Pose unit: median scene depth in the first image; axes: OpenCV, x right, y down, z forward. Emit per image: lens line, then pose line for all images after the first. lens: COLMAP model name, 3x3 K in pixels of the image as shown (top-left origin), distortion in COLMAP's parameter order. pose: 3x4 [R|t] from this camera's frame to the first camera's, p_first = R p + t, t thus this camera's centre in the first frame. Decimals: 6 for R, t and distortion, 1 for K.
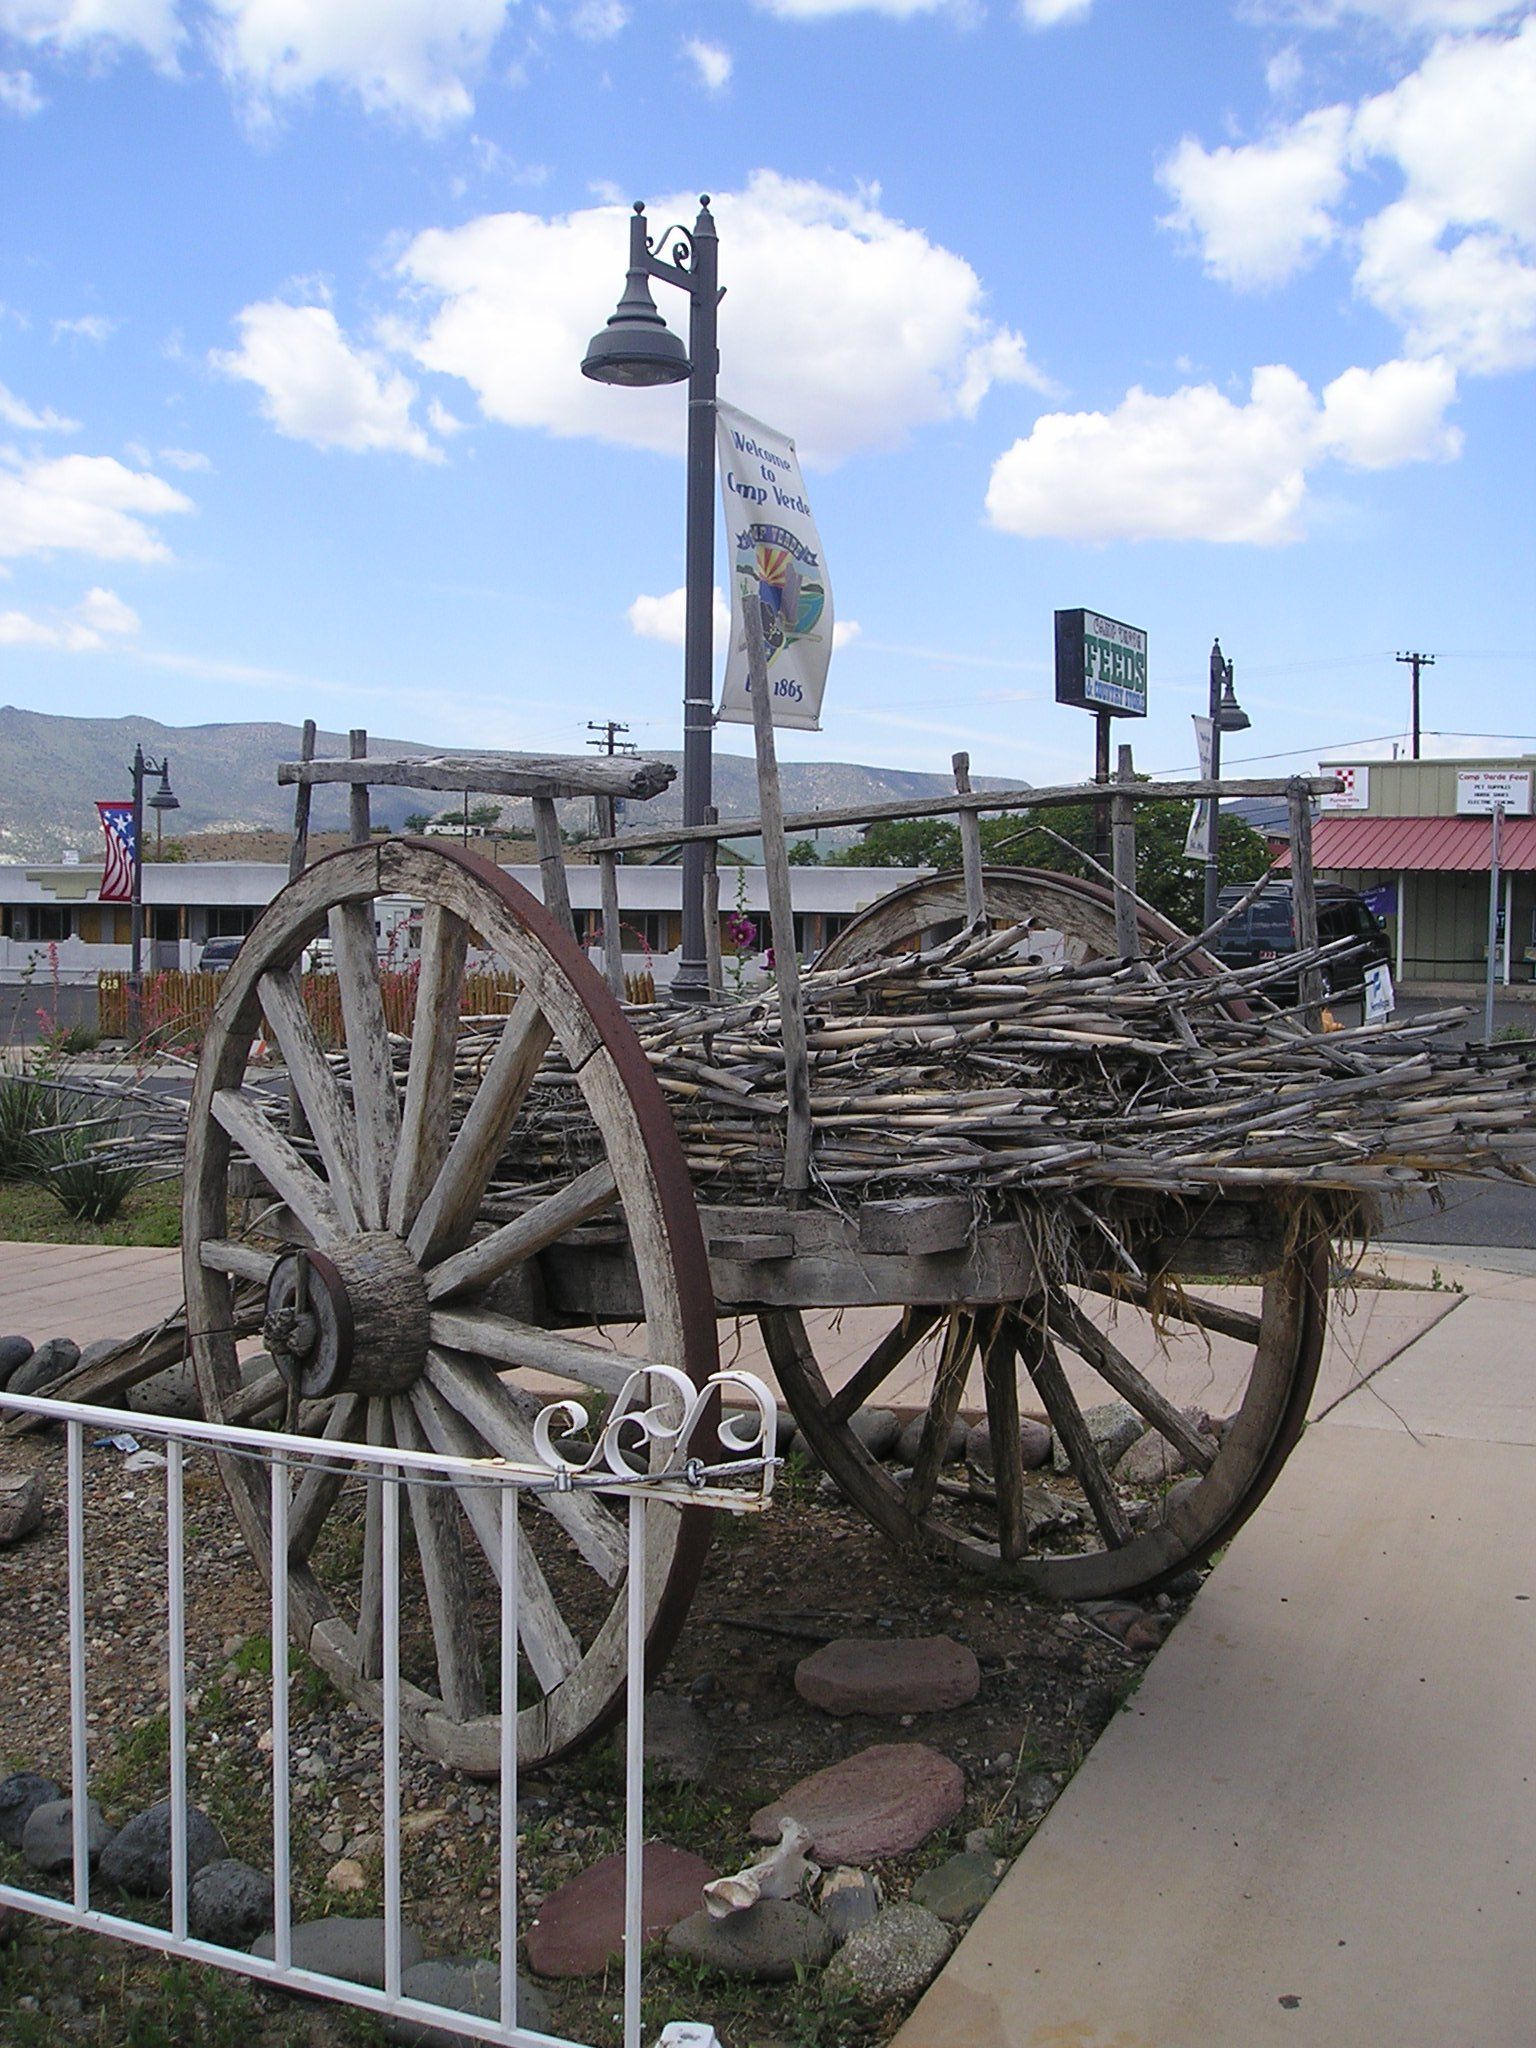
lens RADIAL K [[1970.0, 0, 785.0], [0, 1970.0, 1016.7], [0, 0, 1]] dist [-0.117045, 0.083539]
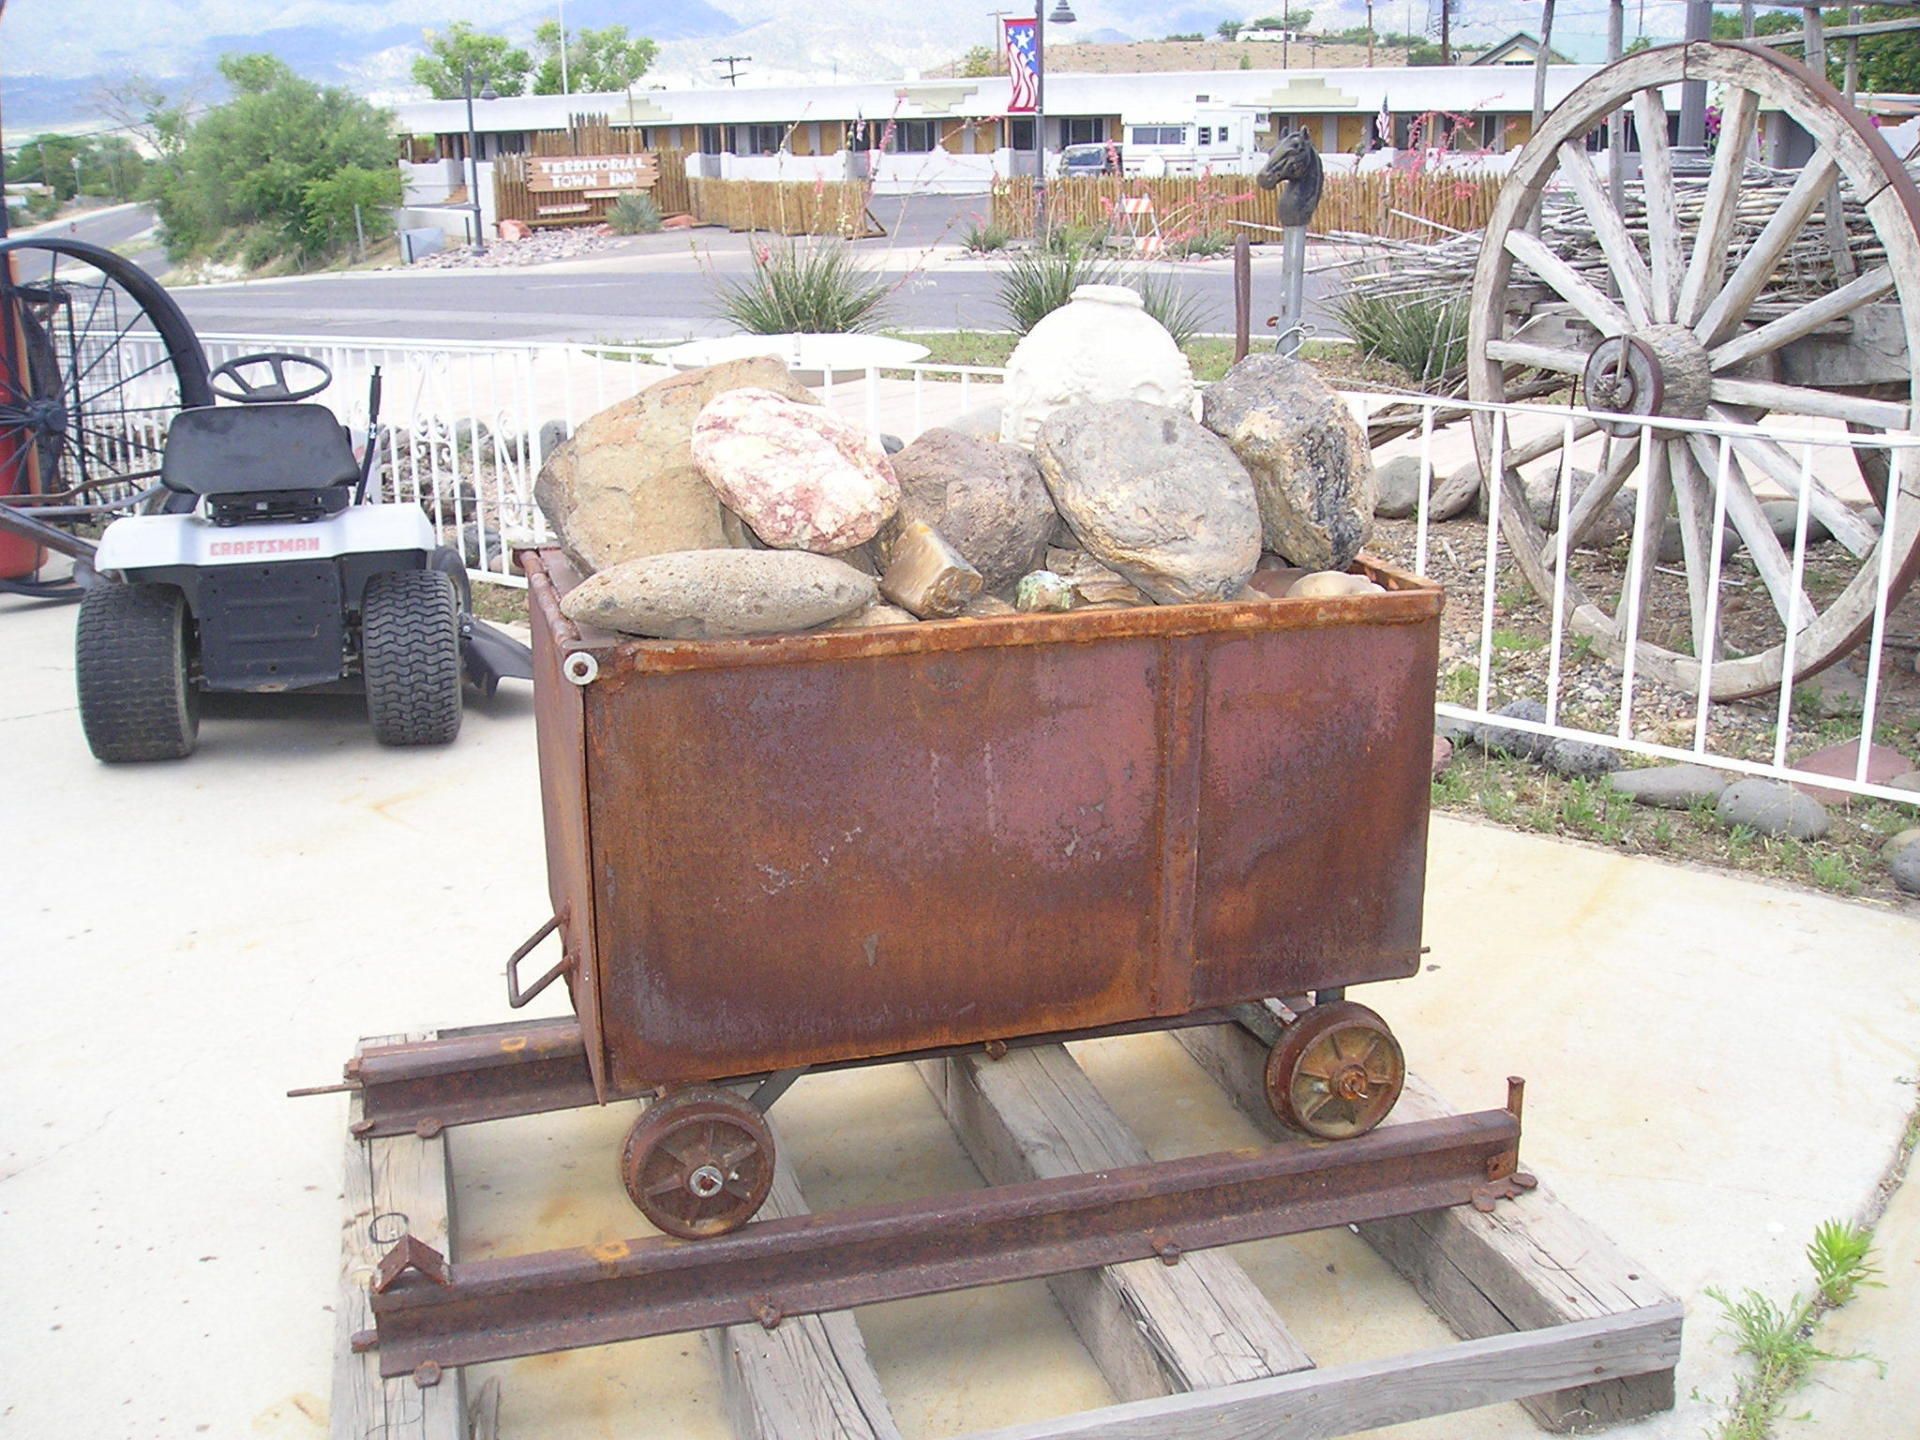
lens RADIAL K [[1930.8, 0, 958.8], [0, 1930.8, 697.5], [0, 0, 1]] dist [-0.101047, 0.031168]
pose [[0.958853, 0.050627, -0.279351, -0.306159], [0.017204, 0.971801, 0.235173, 0.039973], [0.283380, -0.230302, 0.930944, -0.506111]]
